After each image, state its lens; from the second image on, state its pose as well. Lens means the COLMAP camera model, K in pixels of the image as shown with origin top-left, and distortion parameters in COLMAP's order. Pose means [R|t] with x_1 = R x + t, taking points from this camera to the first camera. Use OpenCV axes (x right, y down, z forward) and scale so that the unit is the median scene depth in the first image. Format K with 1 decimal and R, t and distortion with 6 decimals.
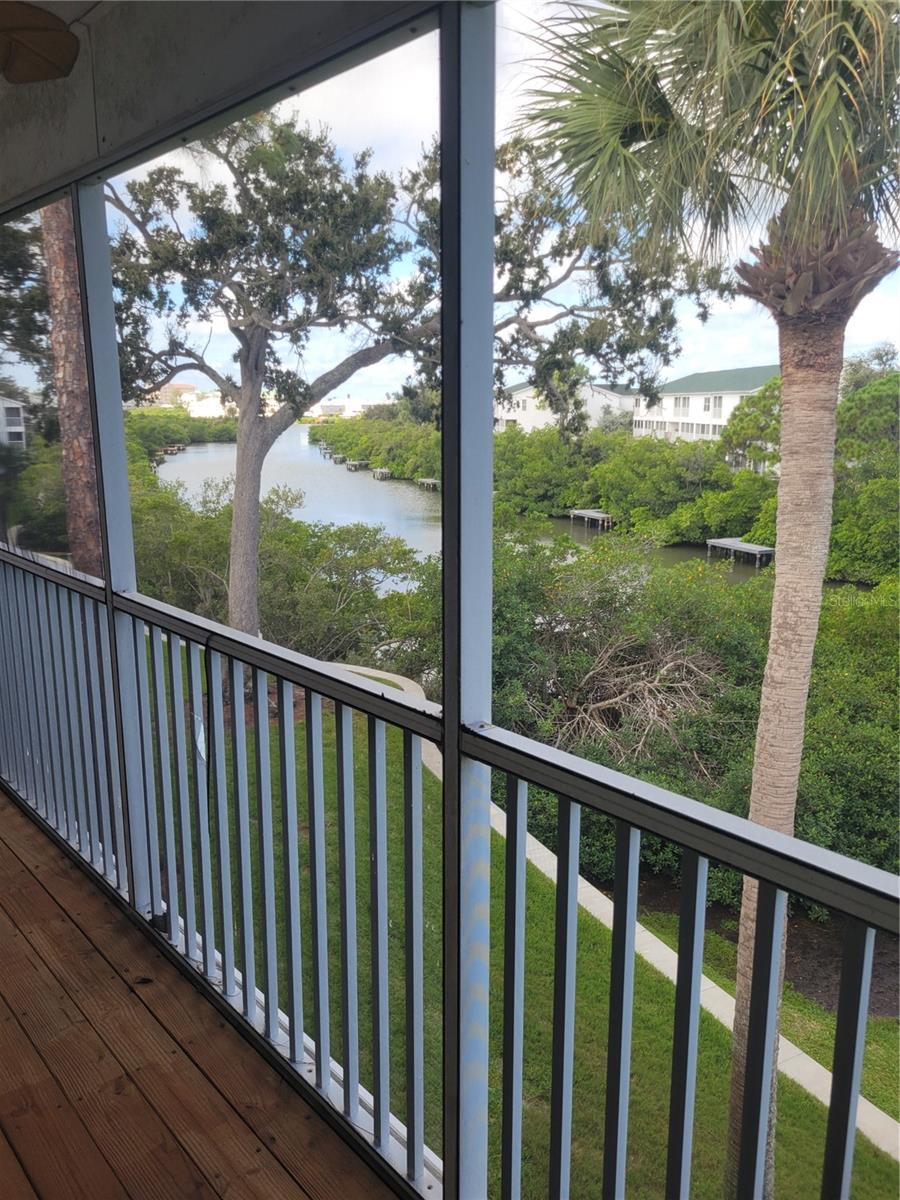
lens RADIAL K [[891.1, 0, 443.1], [0, 891.1, 583.6], [0, 0, 1]] dist [0.053952, -0.038815]
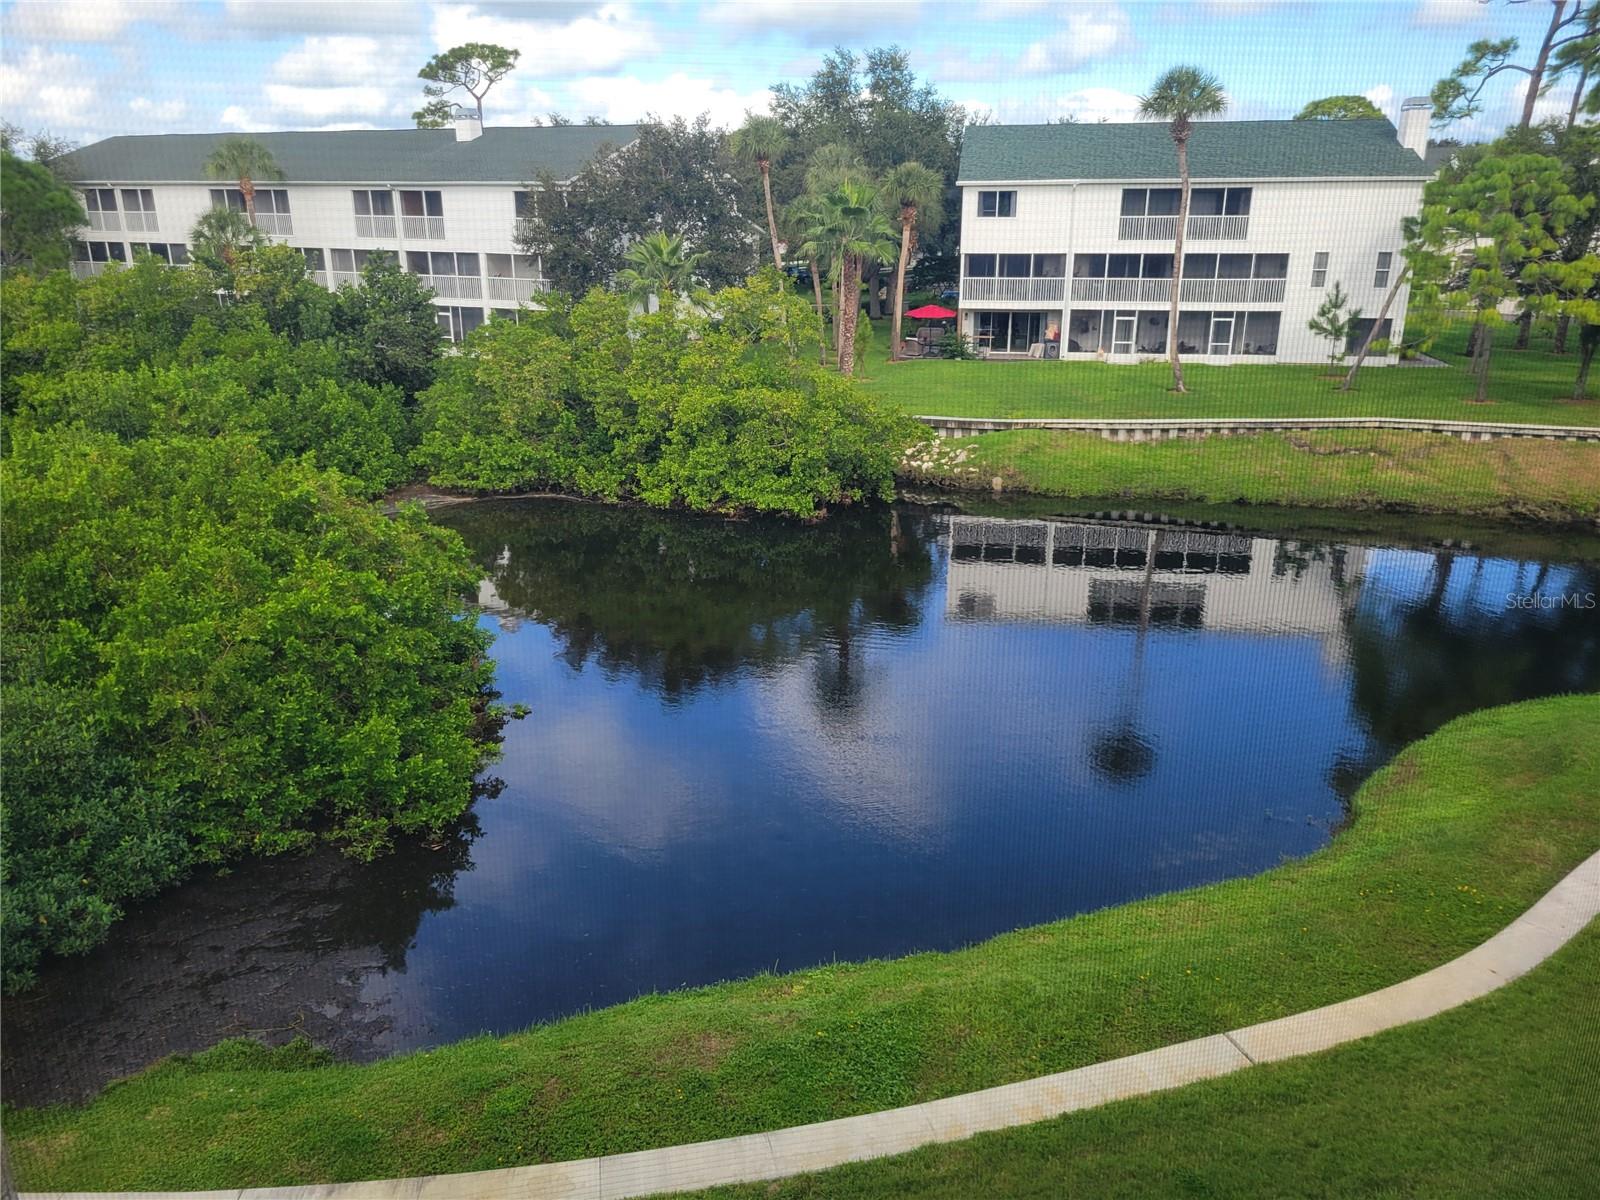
lens RADIAL K [[1192.7, 0, 791.6], [0, 1192.7, 595.6], [0, 0, 1]] dist [0.056996, -0.051768]
pose [[0.478791, -0.271732, 0.834818, 0.011099], [0.171505, 0.961524, 0.214612, -0.002547], [-0.861014, 0.040421, 0.506972, 0.026054]]
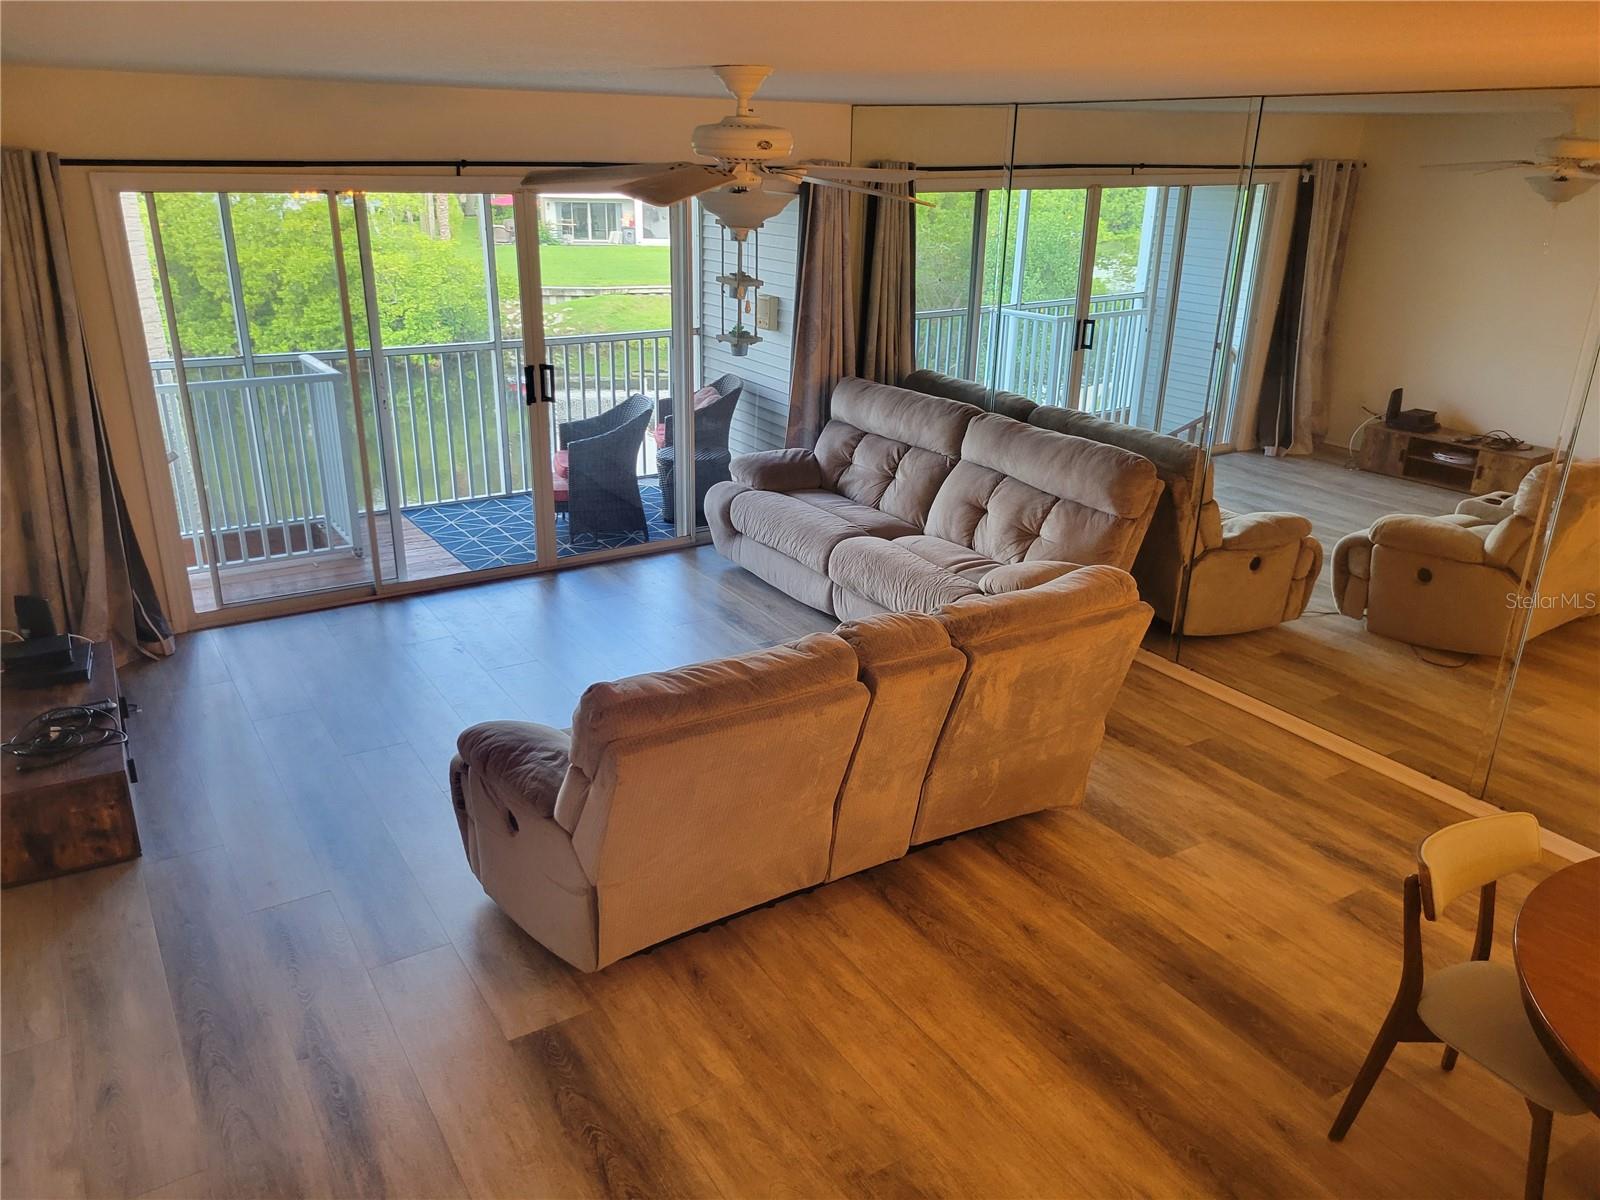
lens RADIAL K [[1192.7, 0, 791.6], [0, 1192.7, 595.6], [0, 0, 1]] dist [0.056996, -0.051768]
pose [[0.159693, -0.344337, 0.925165, -0.269231], [0.173091, 0.932440, 0.317168, 0.080555], [-0.971873, 0.109488, 0.208506, -0.043238]]
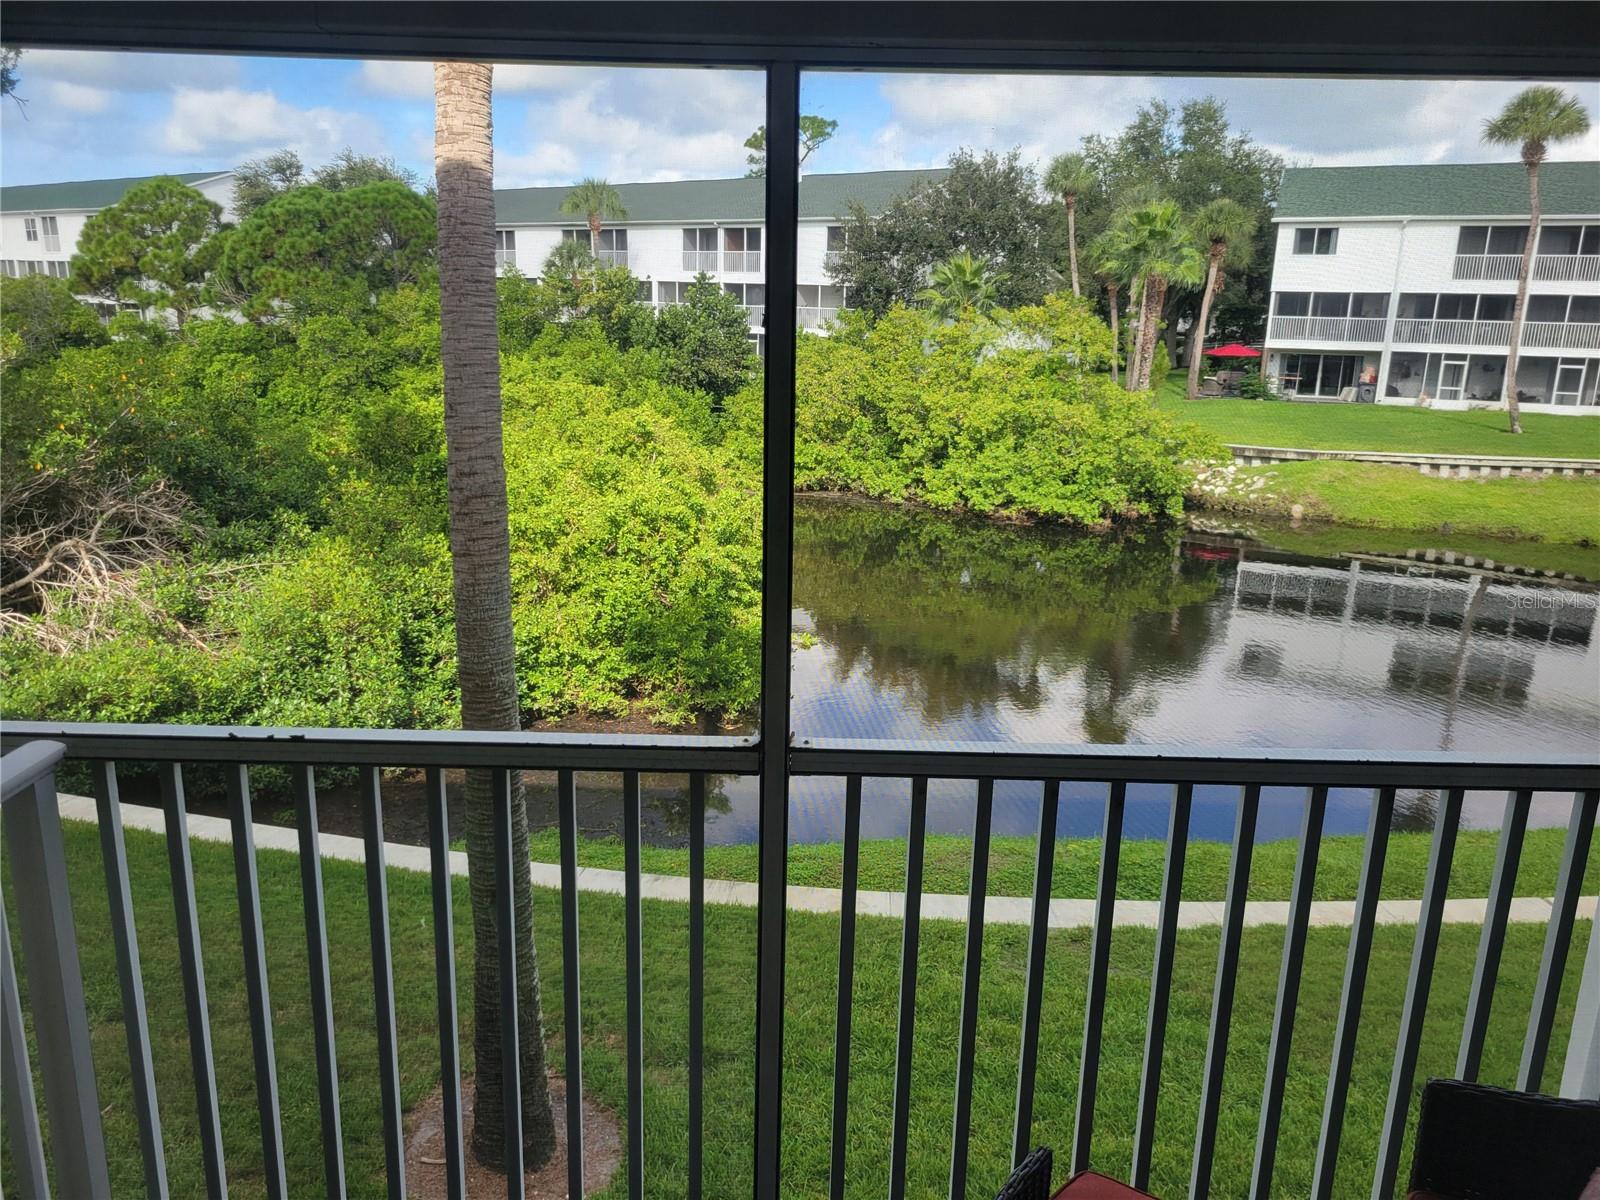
lens RADIAL K [[1188.1, 0, 782.8], [0, 1188.1, 594.7], [0, 0, 1]] dist [0.053952, -0.038815]
pose [[0.673050, -0.172103, 0.719294, -0.049120], [0.124821, 0.985030, 0.118889, 0.084629], [-0.728988, 0.009765, 0.684457, 0.024011]]
